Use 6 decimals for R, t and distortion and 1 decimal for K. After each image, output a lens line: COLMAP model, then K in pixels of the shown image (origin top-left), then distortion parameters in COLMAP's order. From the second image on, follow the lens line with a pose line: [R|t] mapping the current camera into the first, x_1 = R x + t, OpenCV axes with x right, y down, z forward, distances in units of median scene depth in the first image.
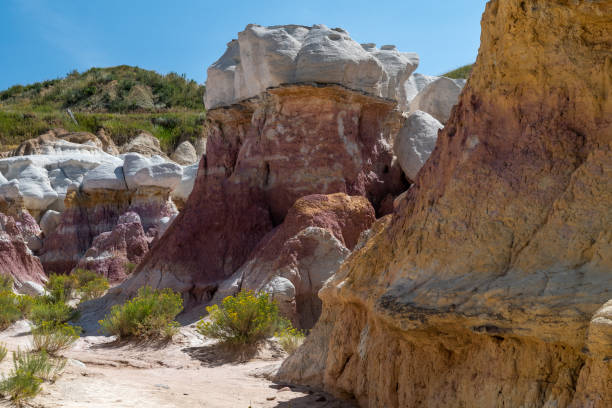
lens RADIAL K [[1108.2, 0, 306.0], [0, 1108.2, 204.0], [0, 0, 1]] dist [0.025488, 0.108763]
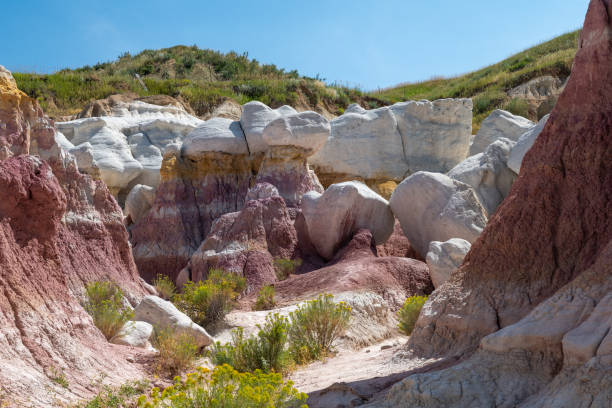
lens RADIAL K [[1108.2, 0, 306.0], [0, 1108.2, 204.0], [0, 0, 1]] dist [0.025488, 0.108763]
pose [[0.999215, -0.012946, -0.037443, -0.094681], [0.013114, 0.999905, 0.004237, 0.015323], [0.037385, -0.004725, 0.999290, 0.292836]]
